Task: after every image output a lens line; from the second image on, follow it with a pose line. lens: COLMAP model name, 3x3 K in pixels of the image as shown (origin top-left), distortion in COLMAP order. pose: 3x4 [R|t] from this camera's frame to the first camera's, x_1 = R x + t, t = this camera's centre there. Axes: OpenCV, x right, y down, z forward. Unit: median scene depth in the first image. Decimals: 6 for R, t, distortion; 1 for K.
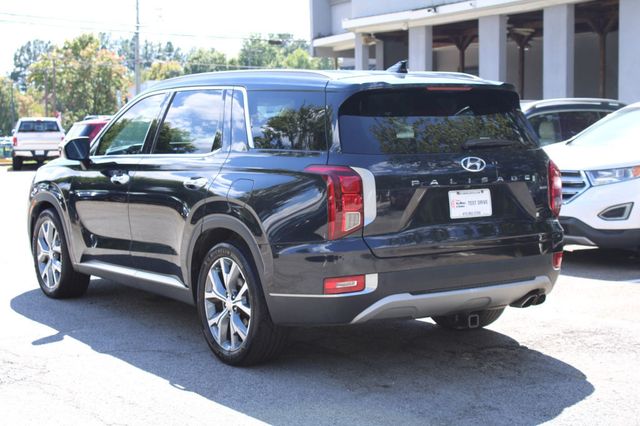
lens RADIAL K [[1086.7, 0, 320.0], [0, 1086.7, 213.0], [0, 0, 1]] dist [-0.014544, 0.104112]
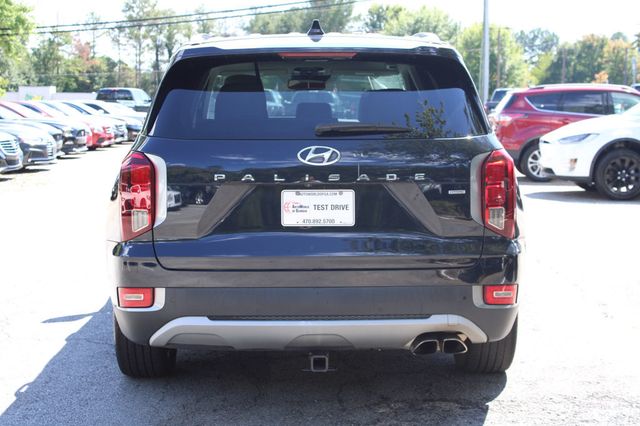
lens RADIAL K [[1086.7, 0, 320.0], [0, 1086.7, 213.0], [0, 0, 1]] dist [-0.014544, 0.104112]
pose [[0.838335, 0.067917, -0.540908, 0.543198], [-0.051406, 0.997637, 0.045592, -0.039367], [0.542726, -0.010415, 0.839845, 0.368280]]
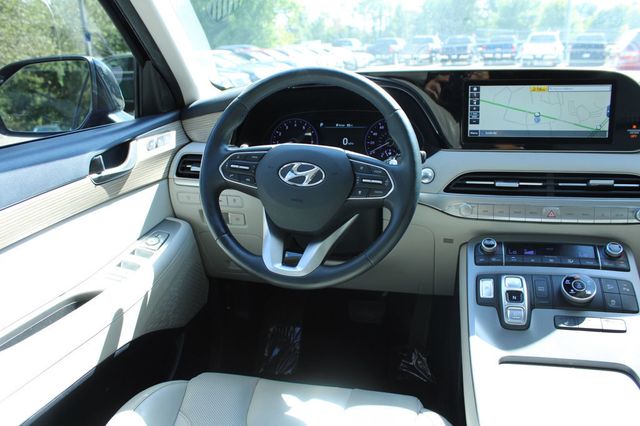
lens RADIAL K [[530.1, 0, 320.0], [0, 530.1, 213.0], [0, 0, 1]] dist [-0.168213, 0.138589]
pose [[0.676299, 0.209210, -0.706294, -0.097810], [-0.027696, 0.965365, 0.259430, -0.087684], [0.736107, -0.155890, 0.658669, 1.277608]]
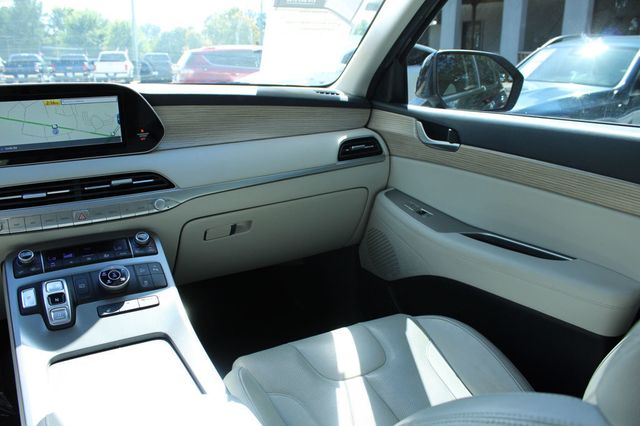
lens RADIAL K [[530.1, 0, 320.0], [0, 530.1, 213.0], [0, 0, 1]] dist [-0.168213, 0.138589]
pose [[0.997328, 0.040032, -0.061117, -0.071946], [-0.026696, 0.978355, 0.205202, -0.086633], [0.068009, -0.203022, 0.976810, 1.272922]]
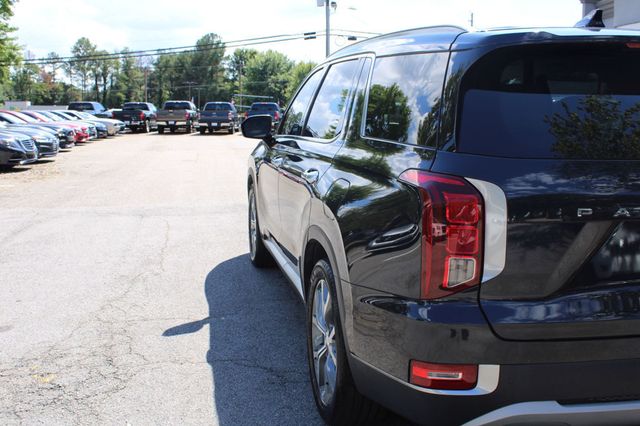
lens RADIAL K [[671.8, 0, 320.0], [0, 671.8, 213.0], [0, 0, 1]] dist [-0.129830, 0.141920]
pose [[0.922715, 0.075451, -0.378027, 0.086316], [-0.046414, 0.995269, 0.085355, -0.047575], [0.382678, -0.061212, 0.921852, 0.606351]]
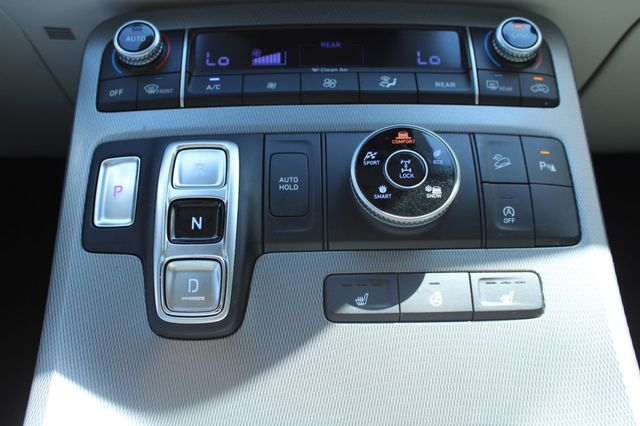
lens RADIAL K [[671.8, 0, 320.0], [0, 671.8, 213.0], [0, 0, 1]] dist [-0.129830, 0.141920]
pose [[0.844428, 0.337236, -0.416189, -0.127691], [-0.061339, 0.832716, 0.550292, -0.059844], [0.532146, -0.439153, 0.723855, 1.378236]]
